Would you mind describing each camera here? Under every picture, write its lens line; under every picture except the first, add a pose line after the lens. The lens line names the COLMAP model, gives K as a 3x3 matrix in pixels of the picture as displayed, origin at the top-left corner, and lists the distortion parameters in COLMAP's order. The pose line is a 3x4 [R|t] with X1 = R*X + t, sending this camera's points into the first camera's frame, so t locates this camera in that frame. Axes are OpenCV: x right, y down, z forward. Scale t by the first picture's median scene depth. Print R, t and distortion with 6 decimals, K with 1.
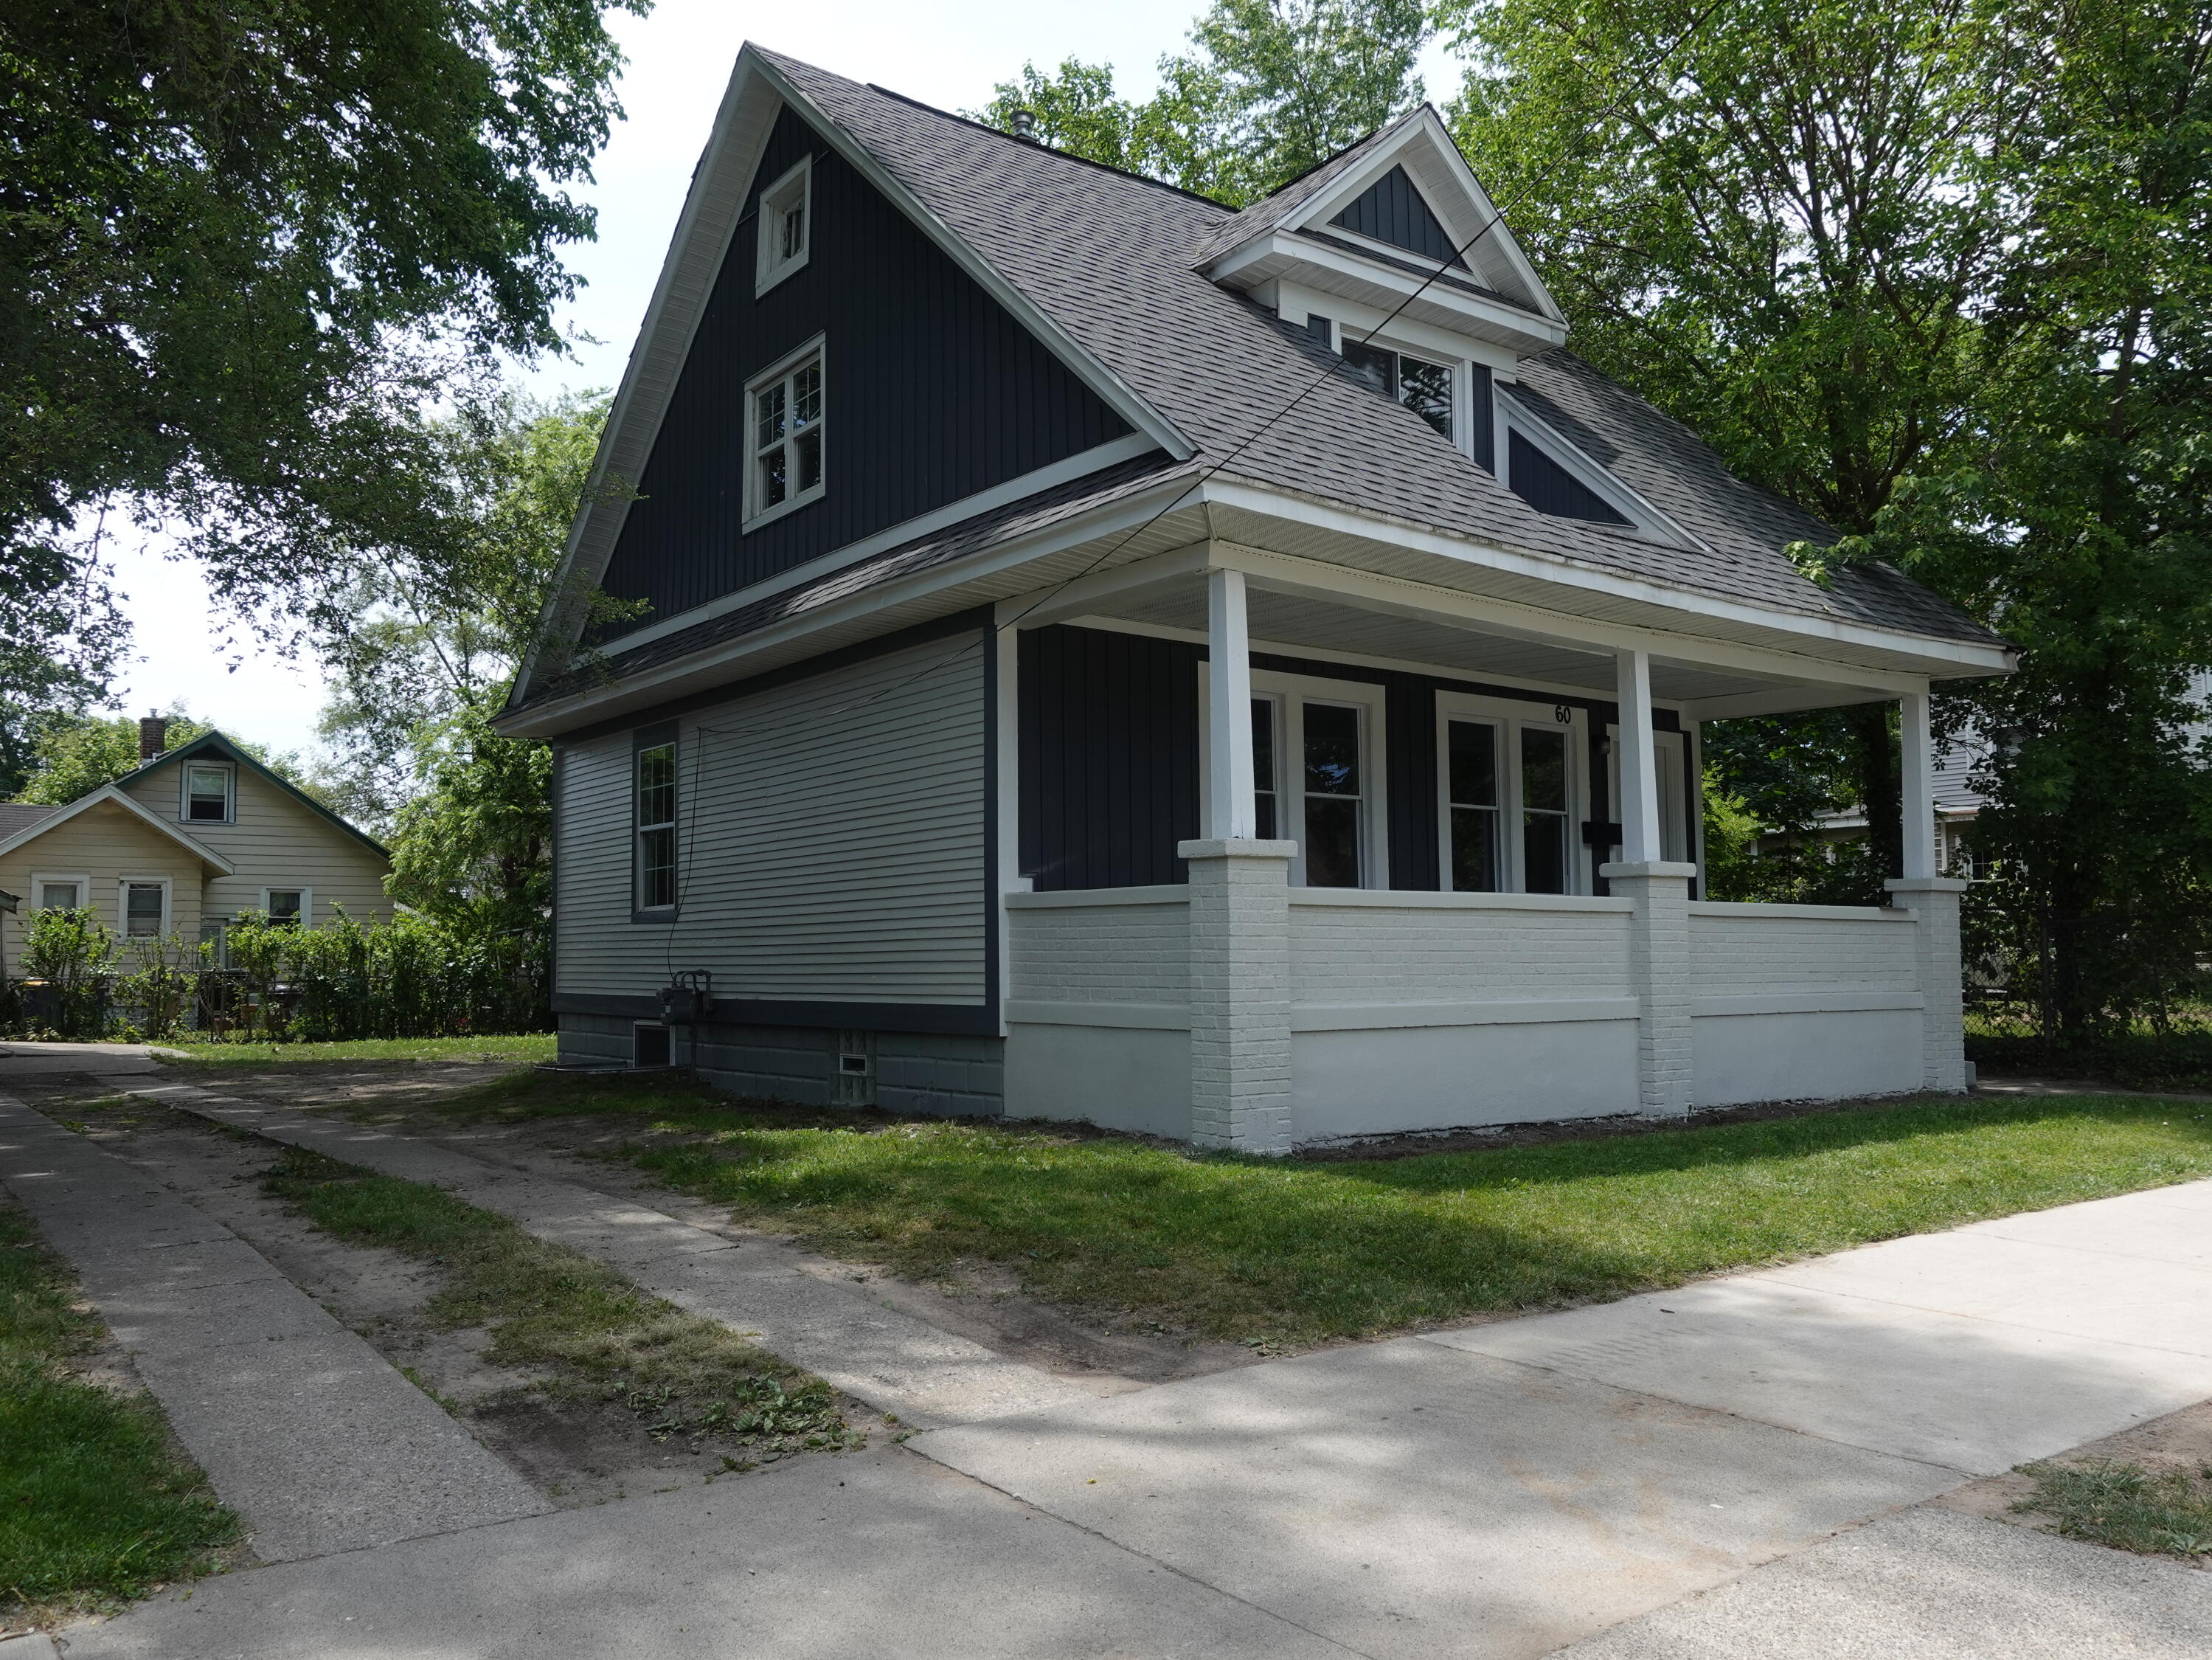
lens RADIAL K [[1730.2, 0, 1106.0], [0, 1730.2, 830.0], [0, 0, 1]] dist [0.003917, 0.002381]
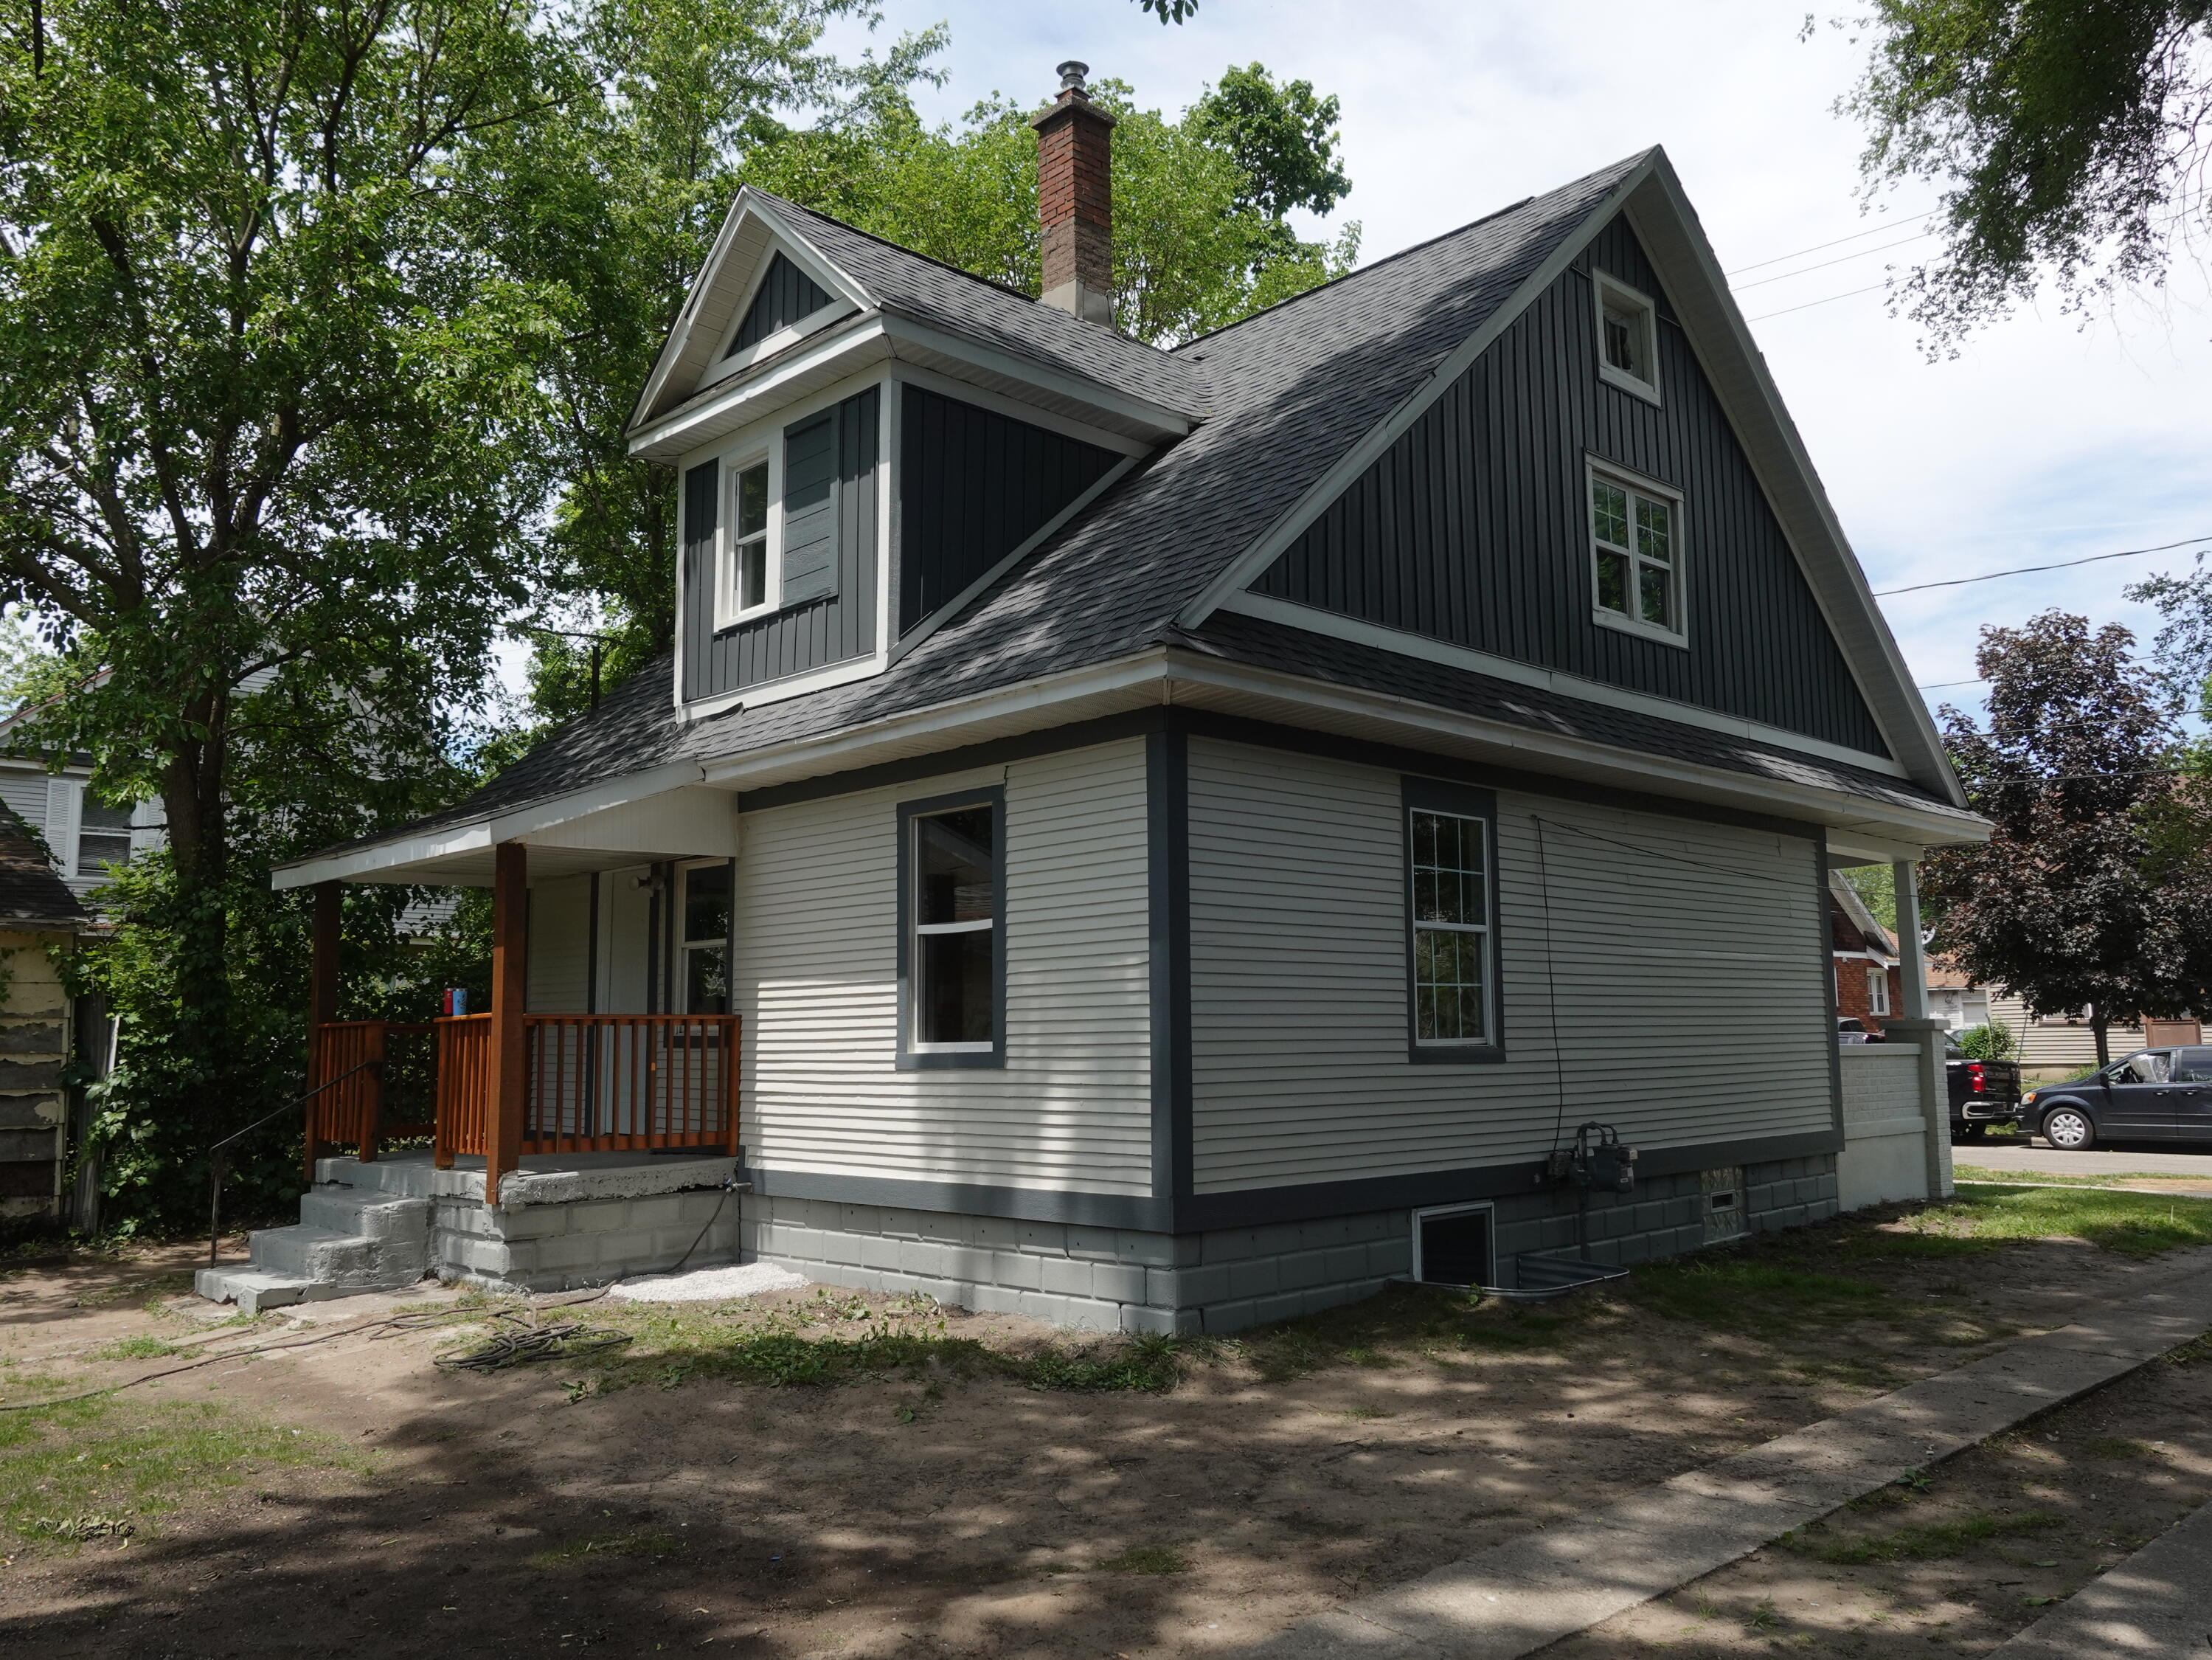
lens RADIAL K [[1730.2, 0, 1106.0], [0, 1730.2, 830.0], [0, 0, 1]] dist [0.003917, 0.002381]
pose [[-0.127938, 0.127148, 0.983598, -1.372996], [-0.064719, 0.988564, -0.136208, 0.094106], [-0.989668, -0.081084, -0.118246, 1.782672]]
